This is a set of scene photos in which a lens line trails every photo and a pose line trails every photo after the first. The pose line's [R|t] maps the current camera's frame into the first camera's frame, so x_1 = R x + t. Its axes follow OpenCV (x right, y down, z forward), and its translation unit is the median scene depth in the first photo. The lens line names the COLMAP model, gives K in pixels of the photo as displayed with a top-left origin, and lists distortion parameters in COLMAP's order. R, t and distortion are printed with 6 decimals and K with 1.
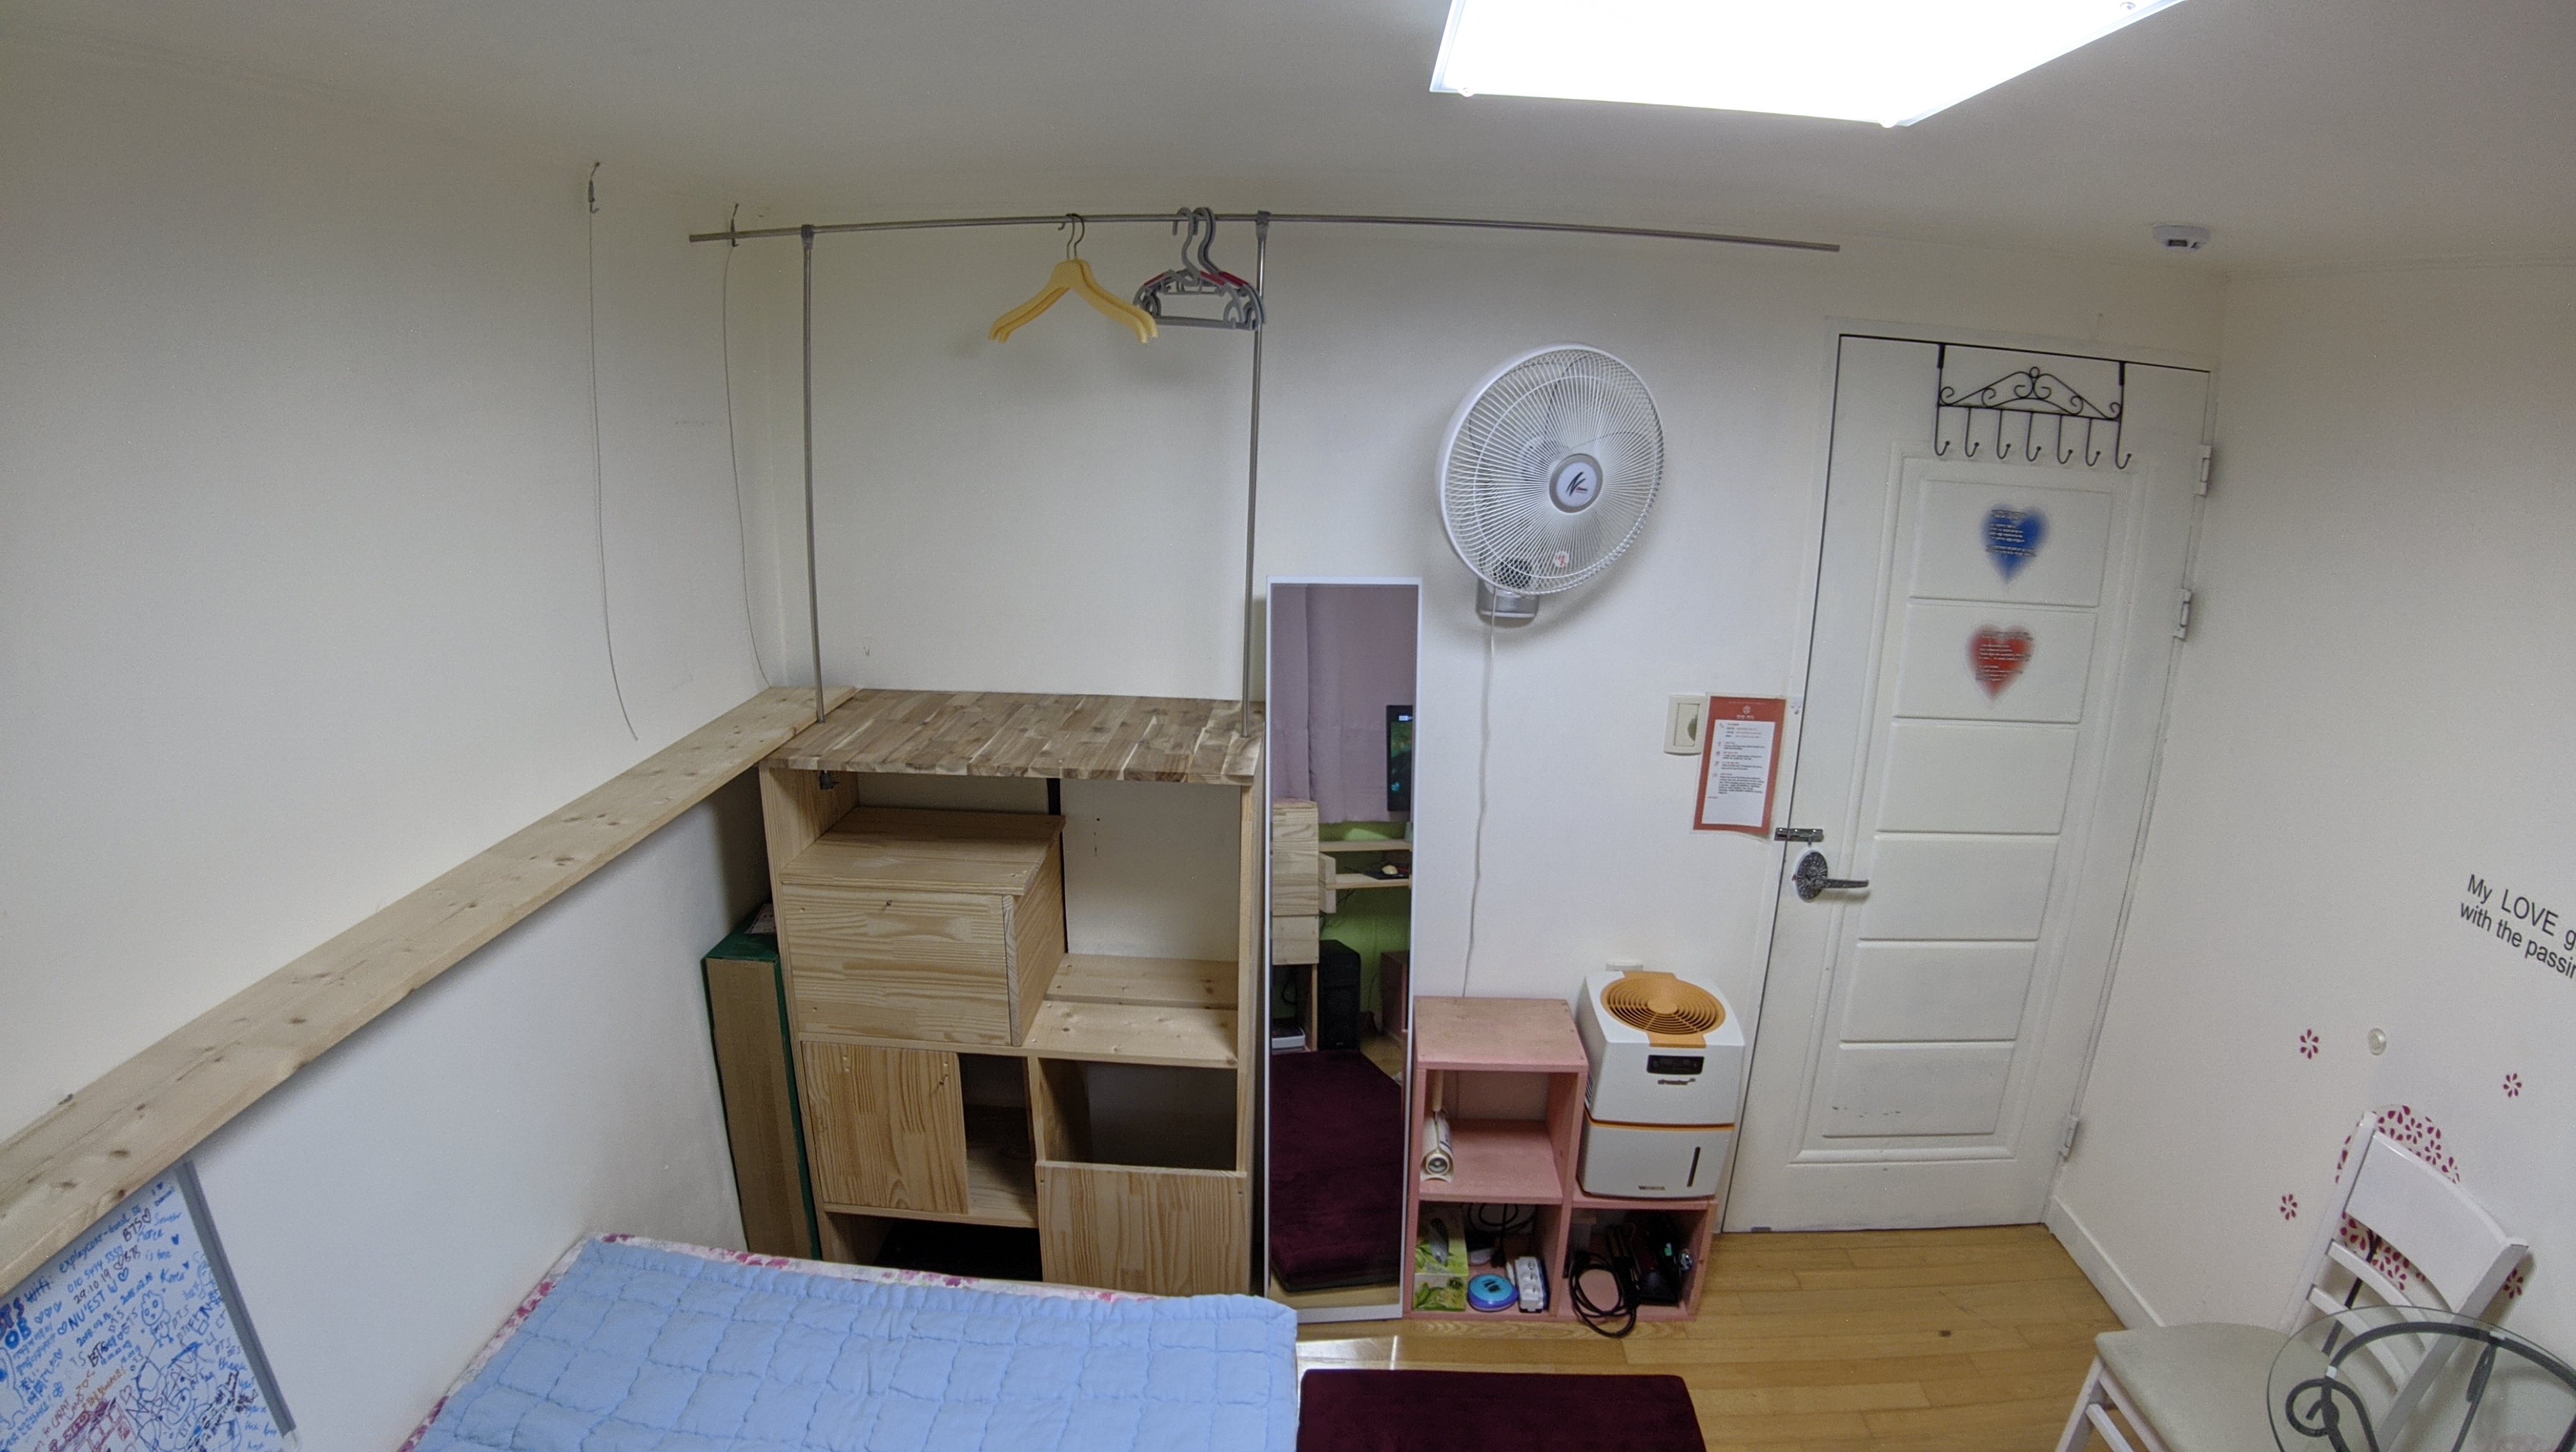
lens RADIAL K [[1249.2, 0, 1296.3], [0, 1249.2, 730.6], [0, 0, 1]] dist [-0.173182, 0.021640]
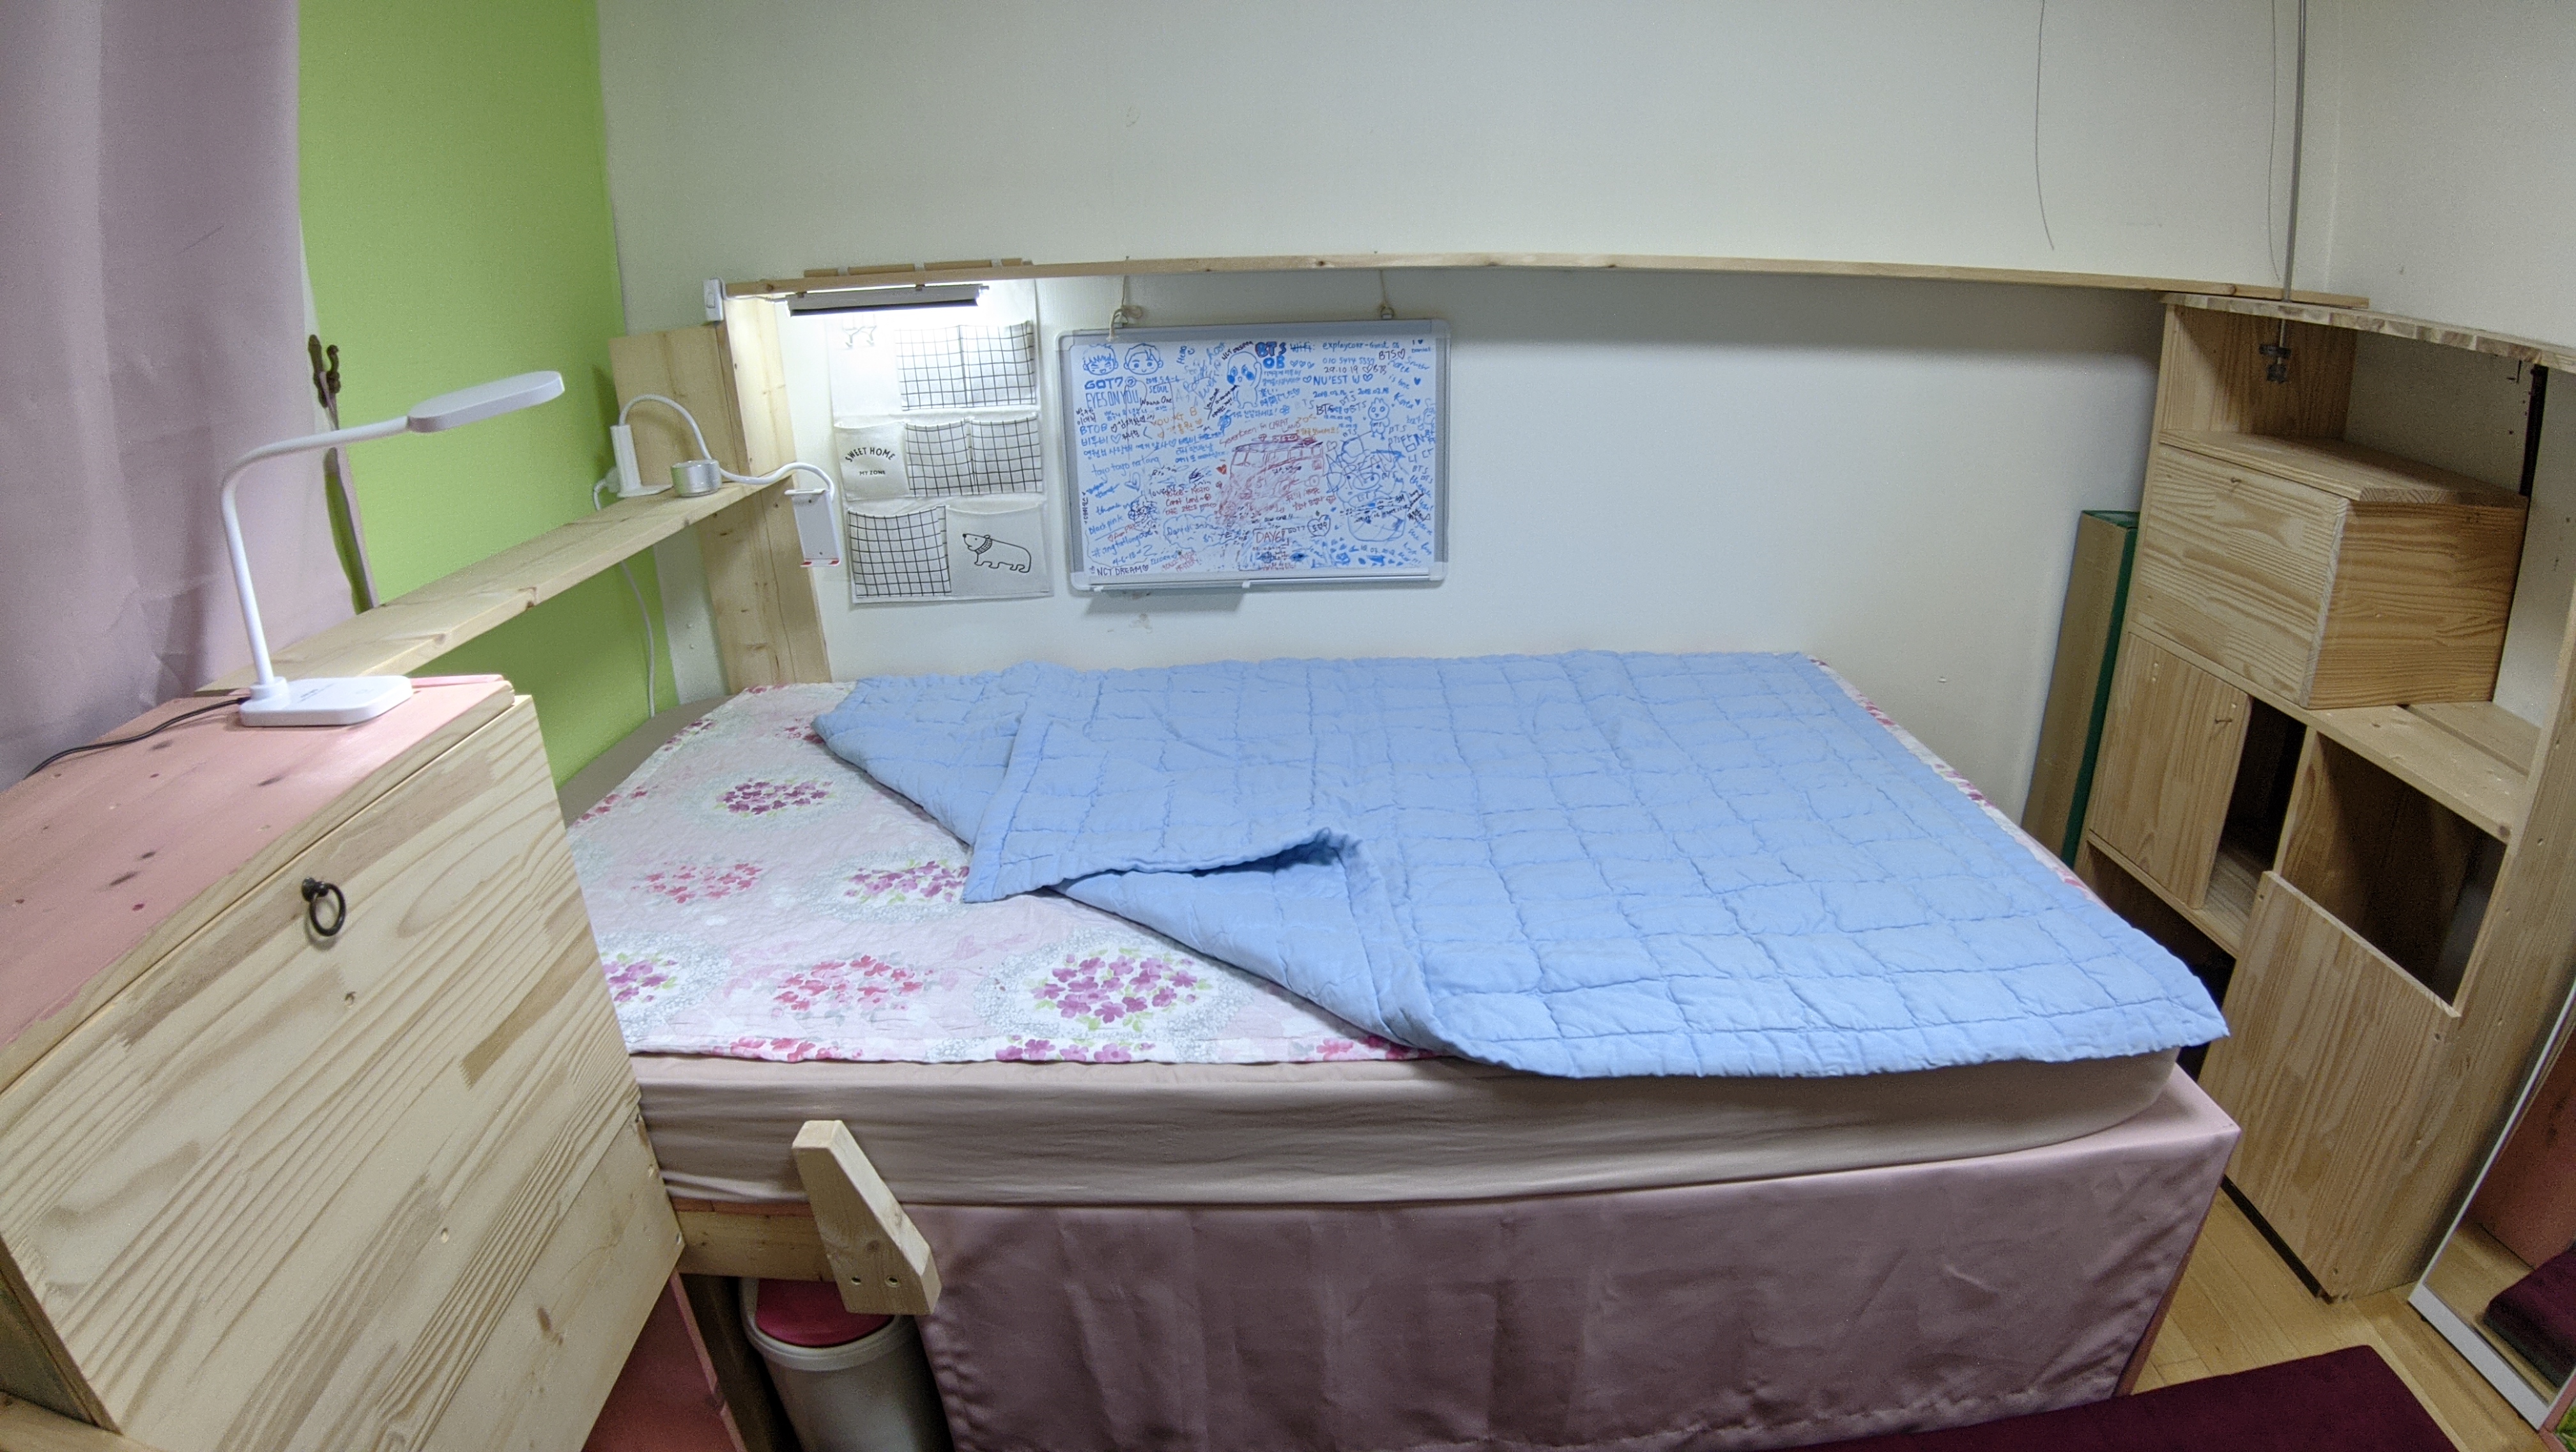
lens RADIAL K [[1249.2, 0, 1285.0], [0, 1249.2, 739.9], [0, 0, 1]] dist [-0.173182, 0.021640]
pose [[0.039804, 0.344356, -0.937995, 0.348108], [-0.227359, 0.917236, 0.327087, 0.178809], [0.972997, 0.200242, 0.114802, 0.271264]]
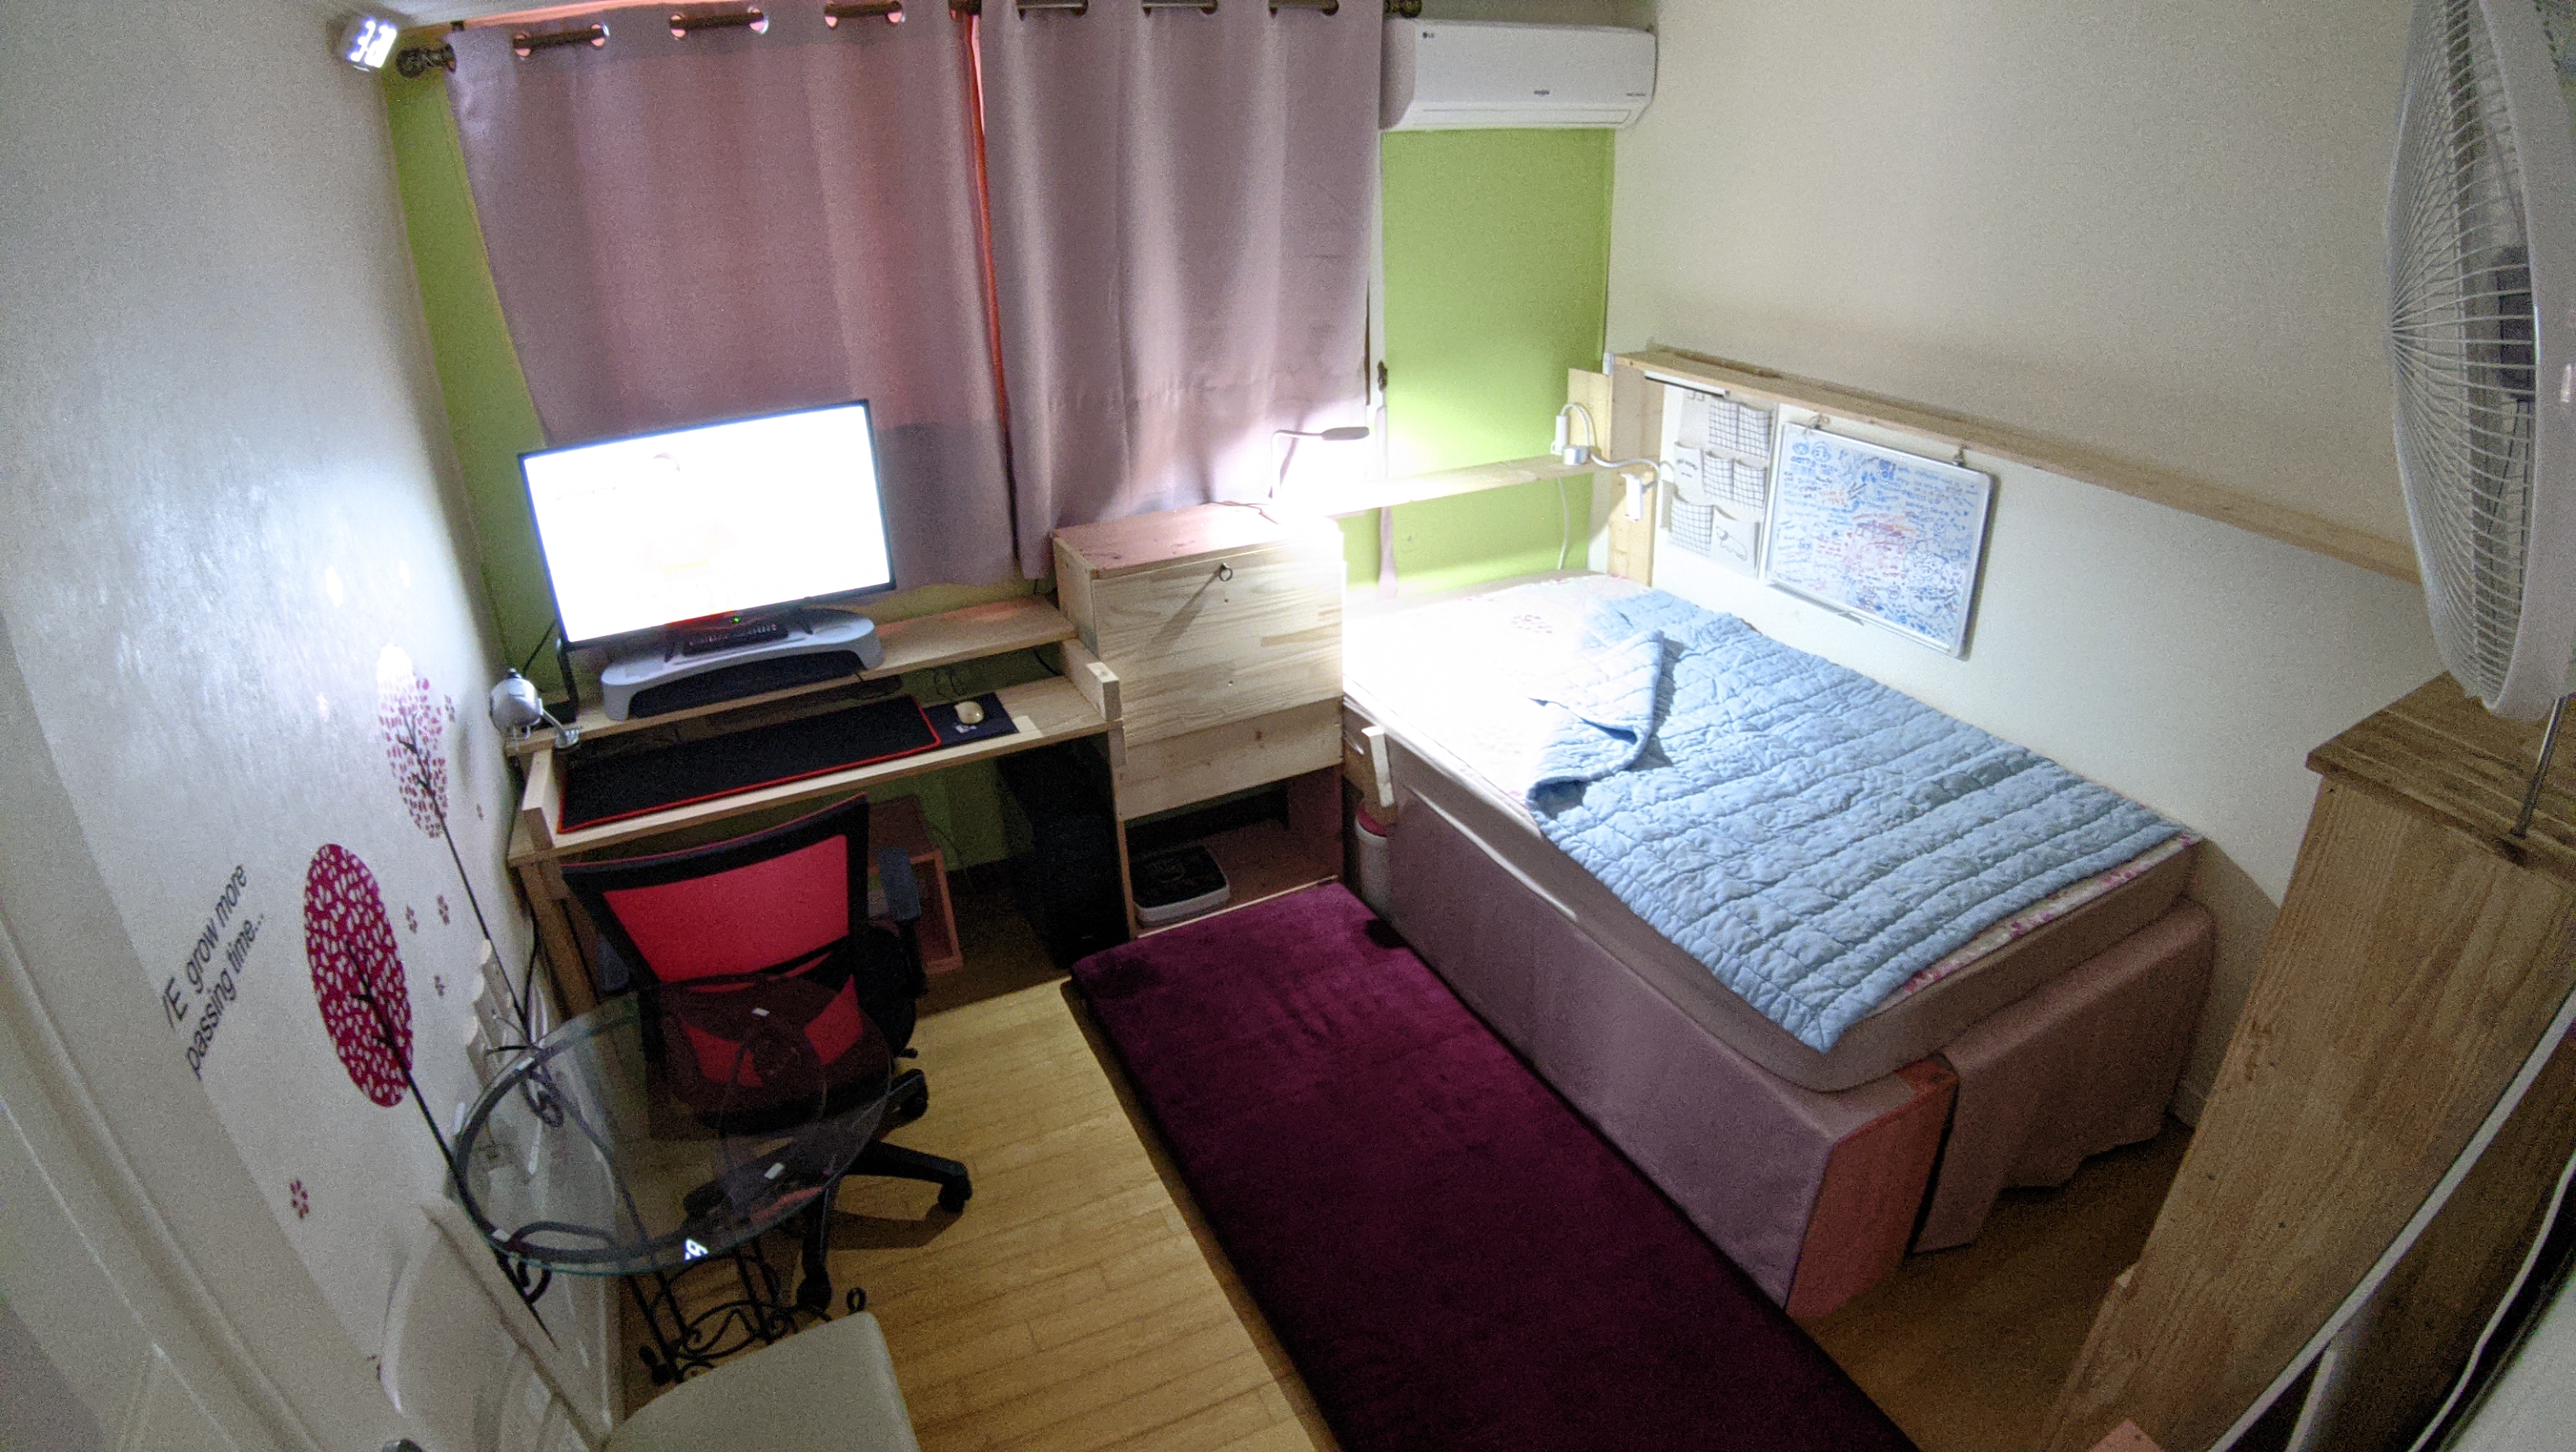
lens RADIAL K [[1249.2, 0, 1272.5], [0, 1249.2, 737.9], [0, 0, 1]] dist [-0.173182, 0.021640]
pose [[-0.888428, 0.209141, -0.408602, 0.540337], [-0.098594, 0.782446, 0.614864, -0.207868], [0.448302, 0.586548, -0.674527, 0.926176]]
